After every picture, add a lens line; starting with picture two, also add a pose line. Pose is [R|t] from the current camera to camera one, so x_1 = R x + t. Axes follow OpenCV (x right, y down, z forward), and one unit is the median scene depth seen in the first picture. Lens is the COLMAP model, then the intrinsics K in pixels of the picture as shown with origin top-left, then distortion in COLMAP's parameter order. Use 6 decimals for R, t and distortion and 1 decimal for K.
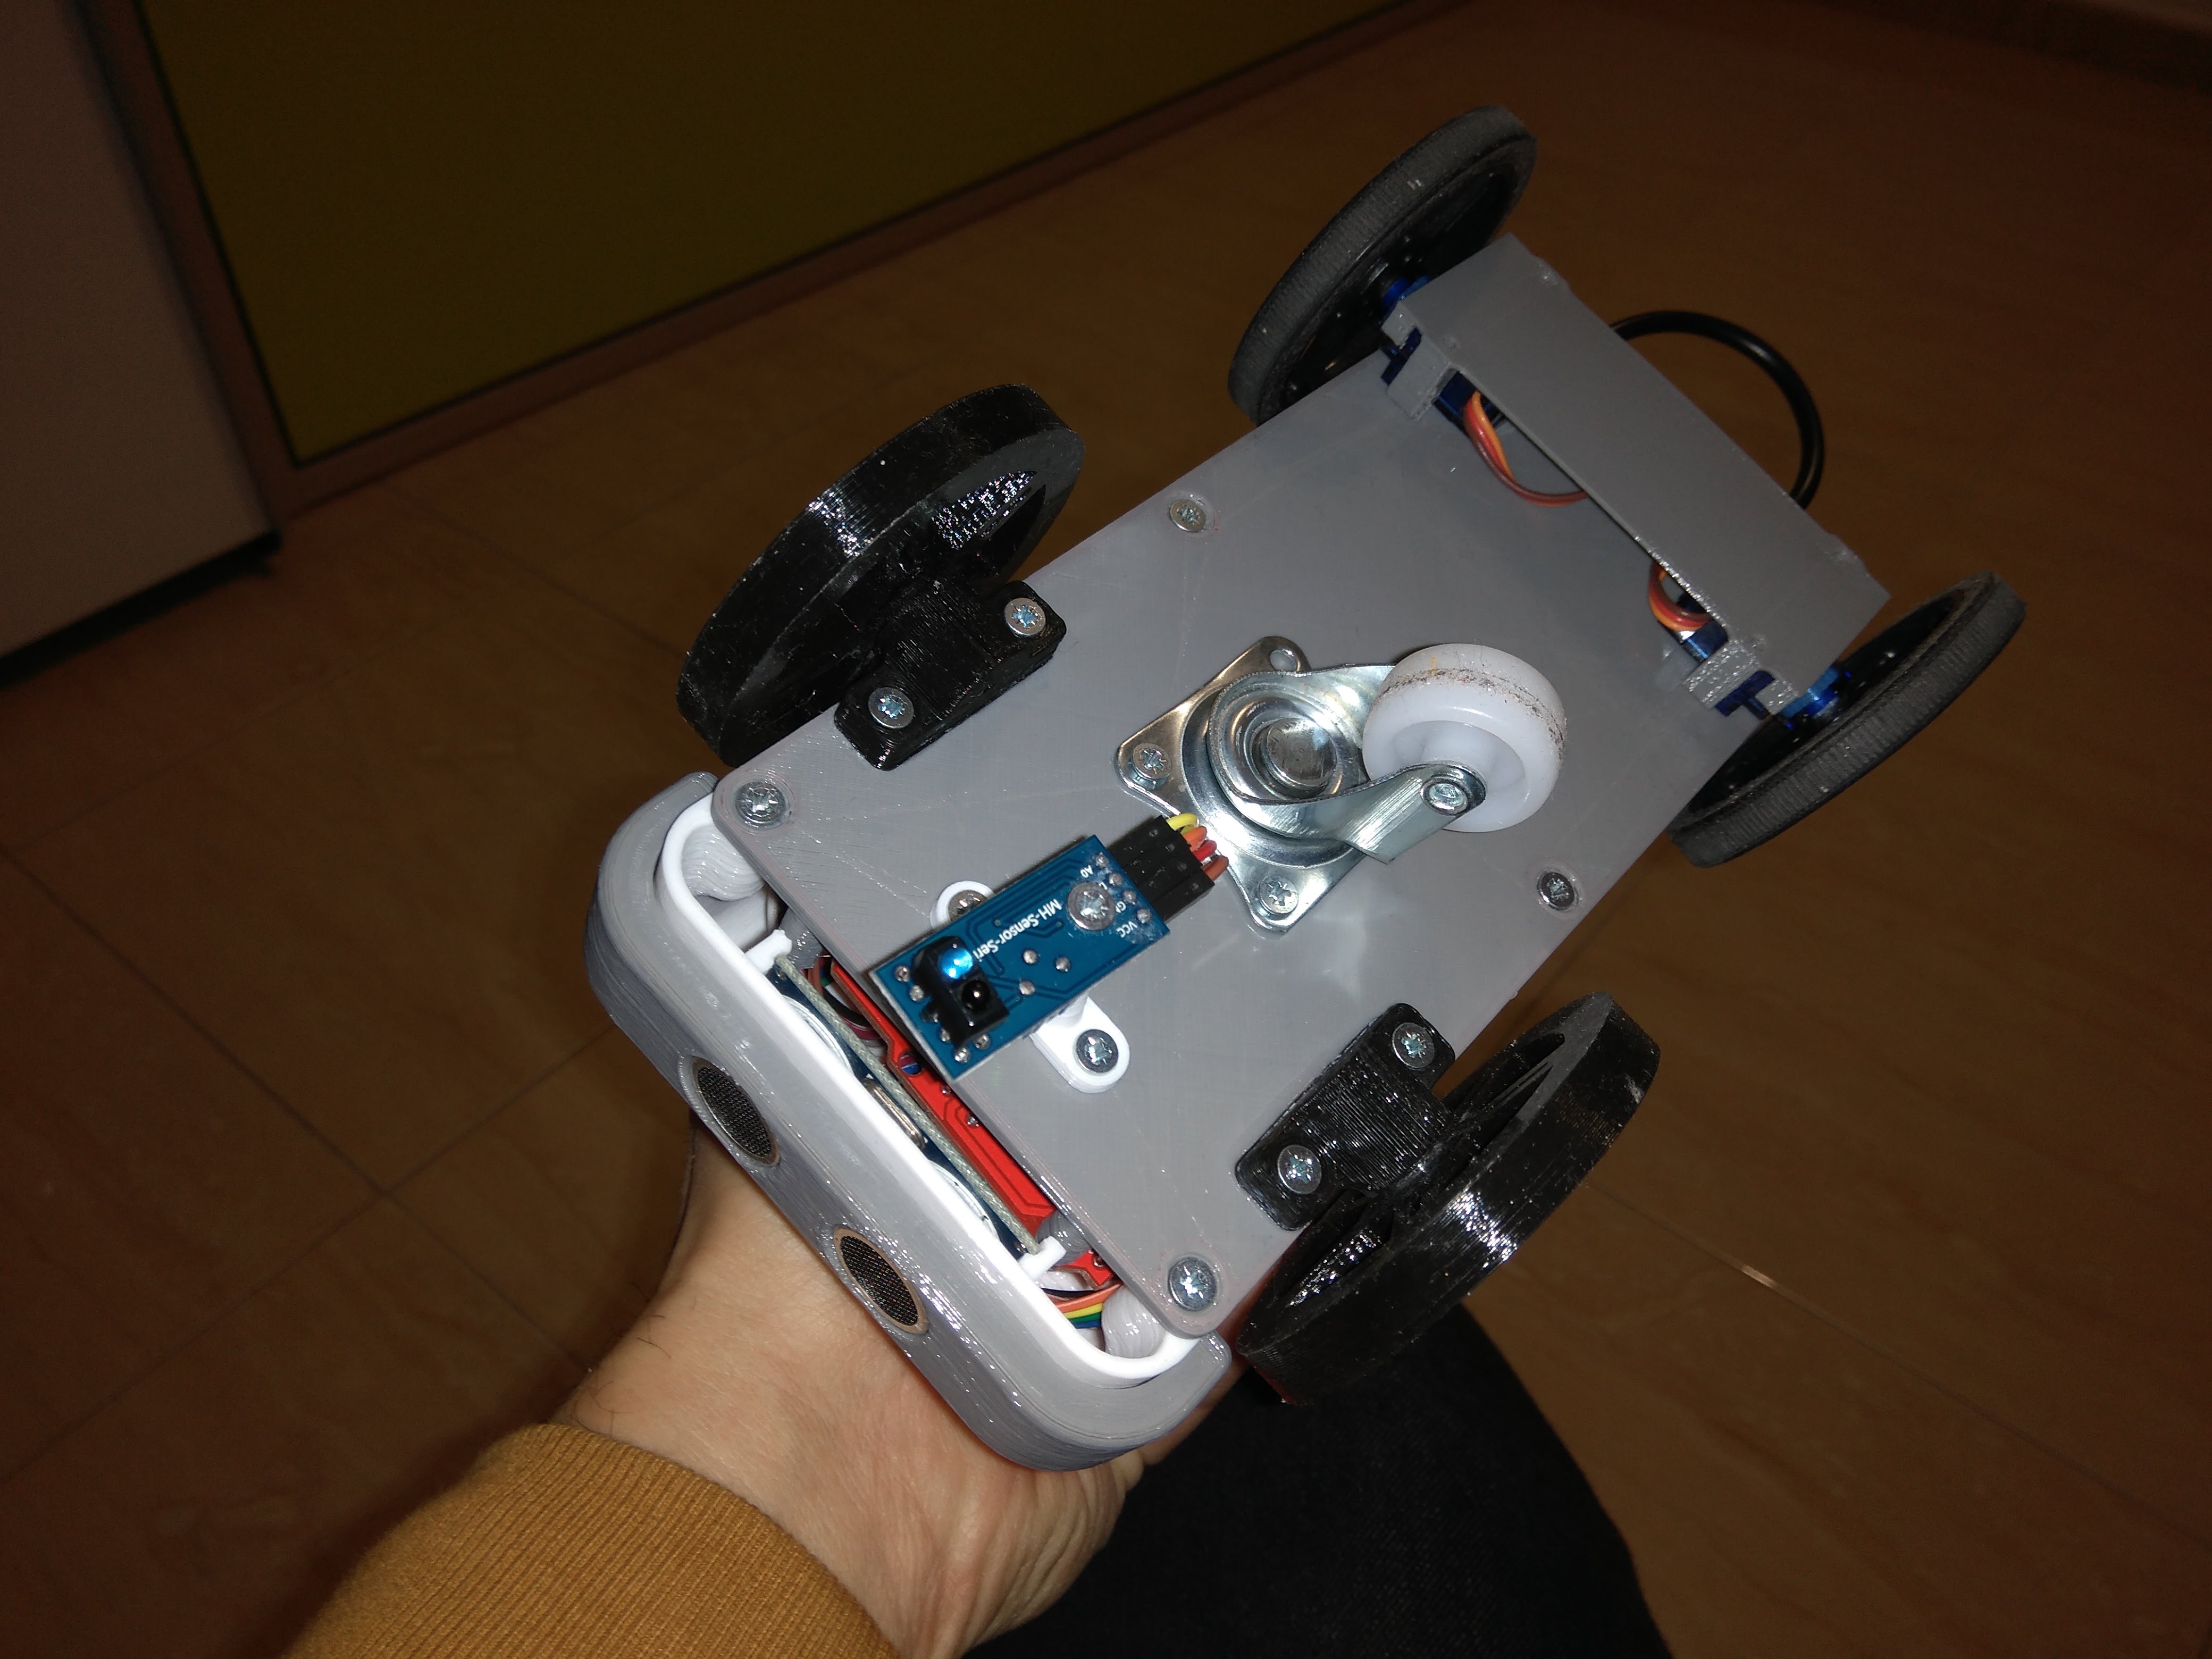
lens RADIAL K [[1711.1, 0, 1117.8], [0, 1711.1, 822.4], [0, 0, 1]] dist [0.140683, -0.263328]
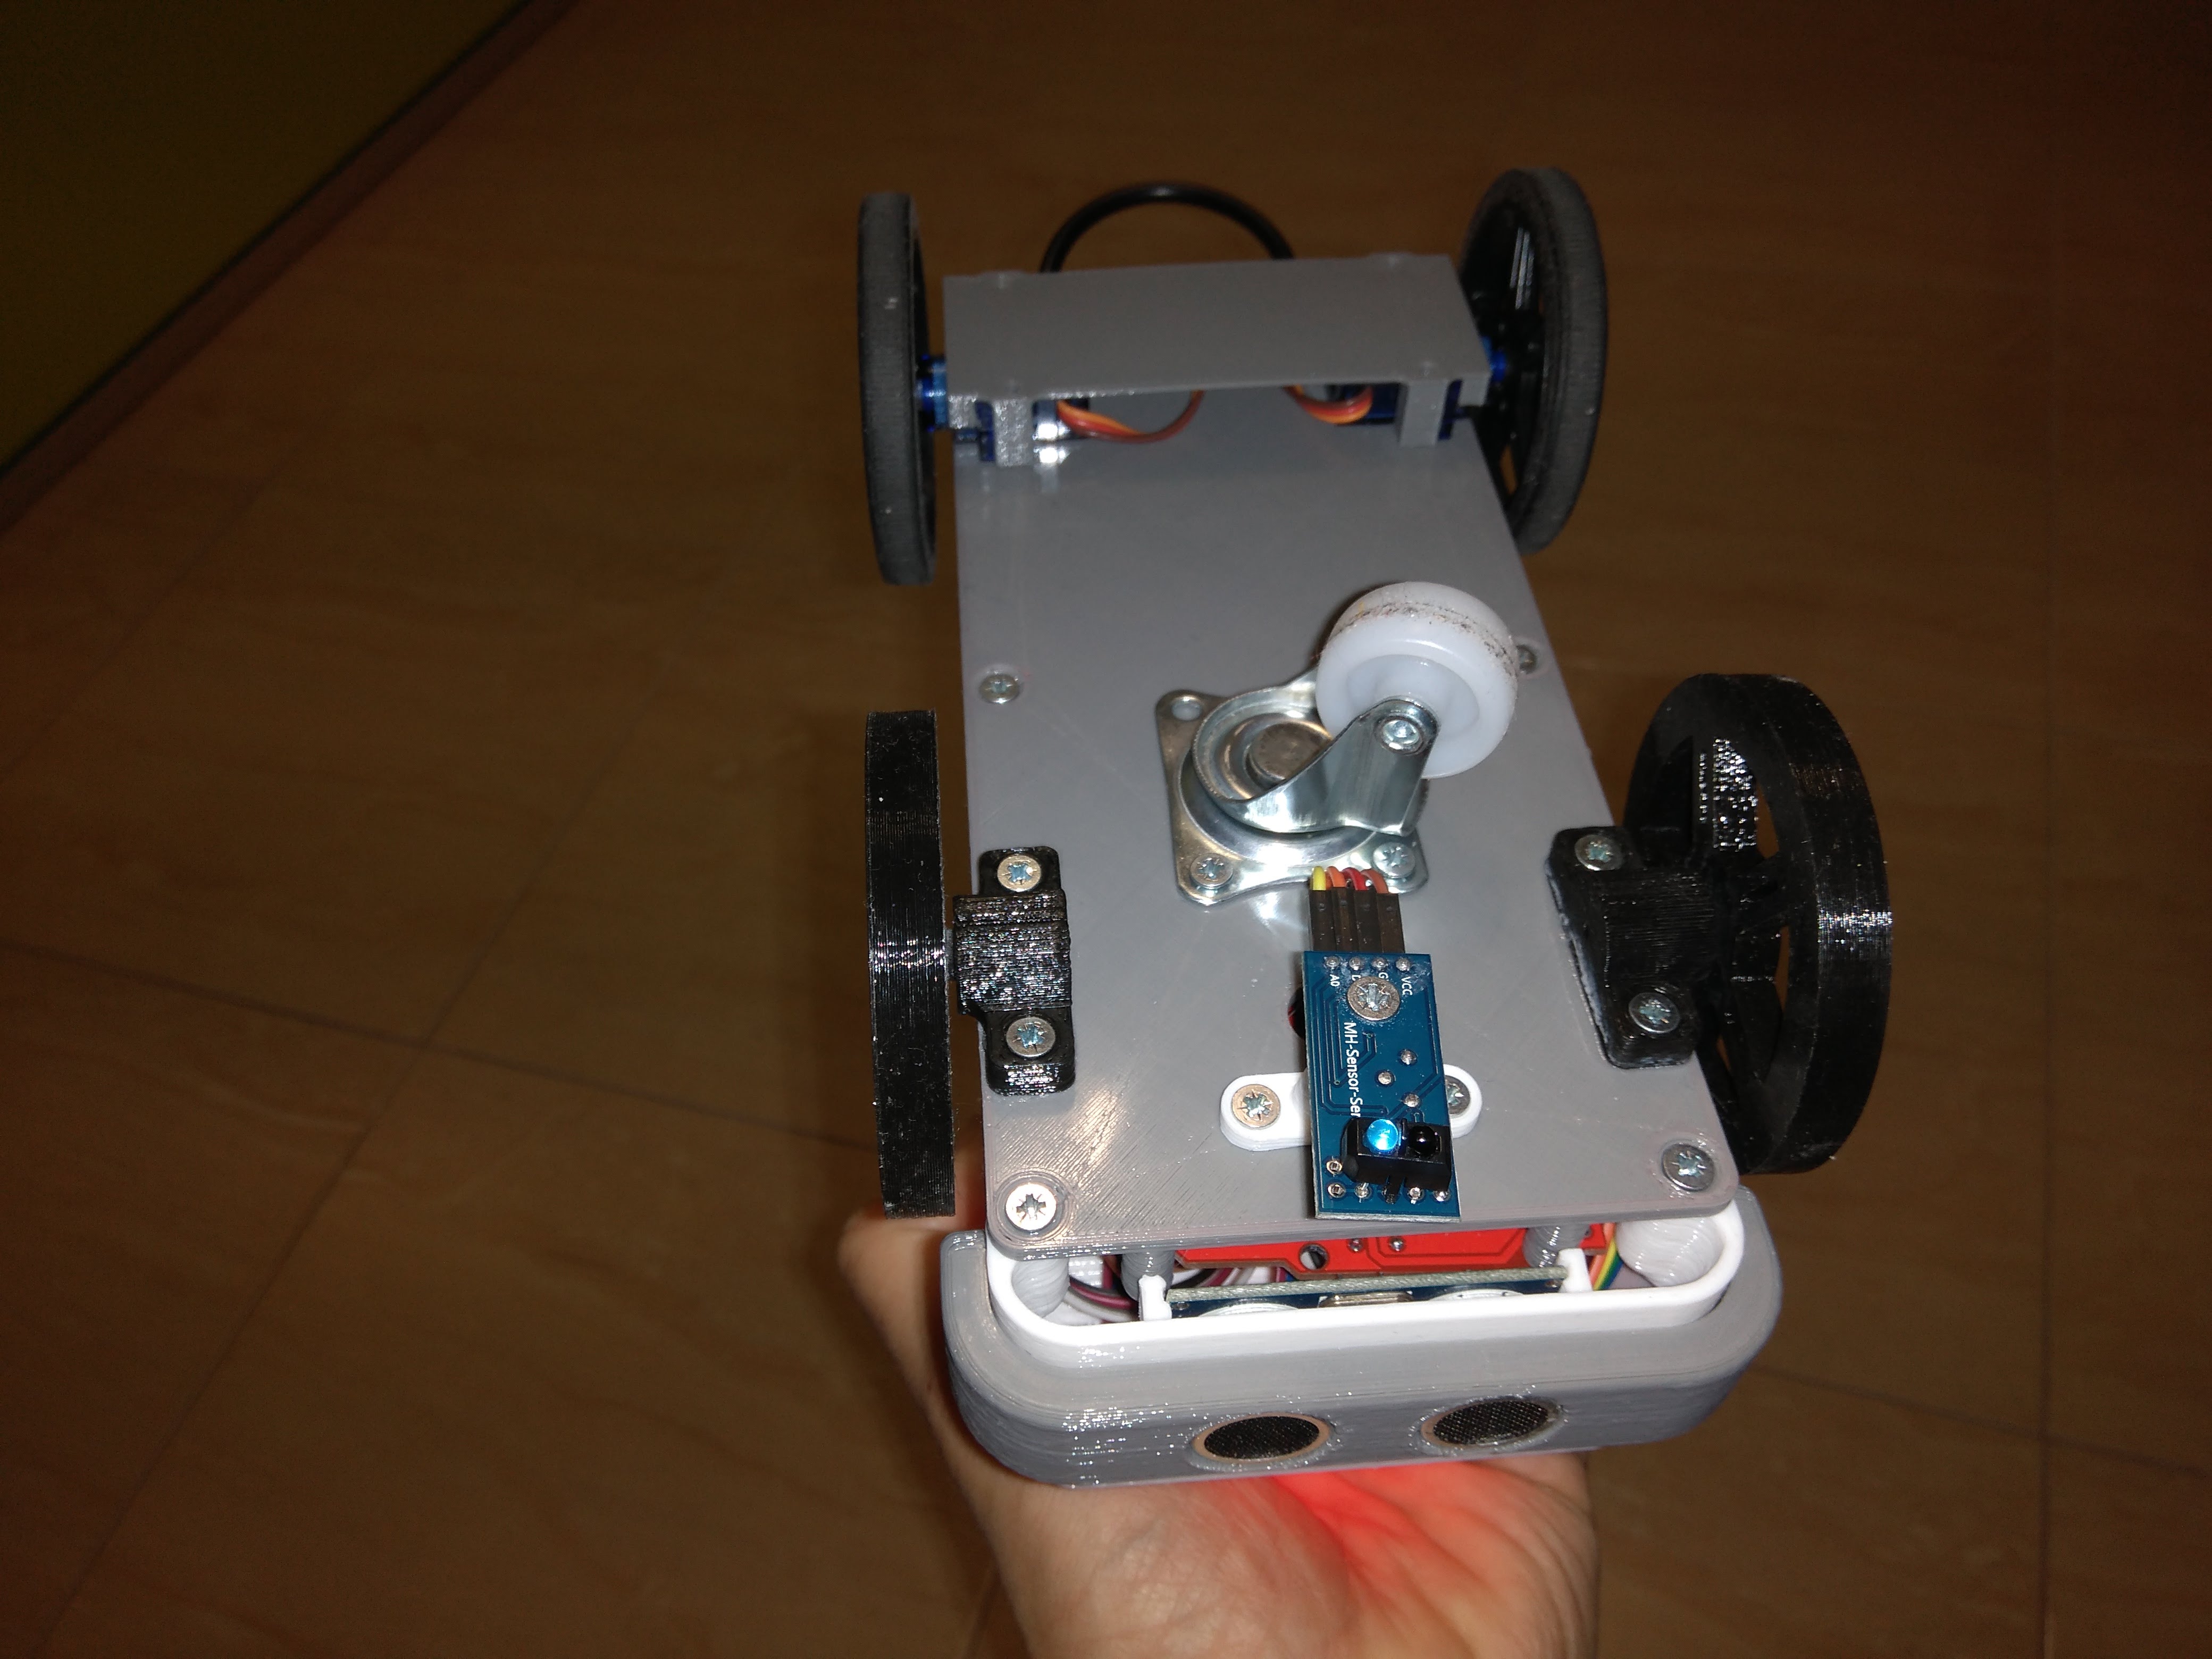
lens RADIAL K [[1711.1, 0, 1117.8], [0, 1711.1, 822.4], [0, 0, 1]] dist [0.140683, -0.263328]
pose [[0.629081, -0.755364, 0.183528, -0.189934], [0.759332, 0.647660, 0.062865, -0.169774], [-0.166349, 0.099811, 0.981002, 0.040849]]
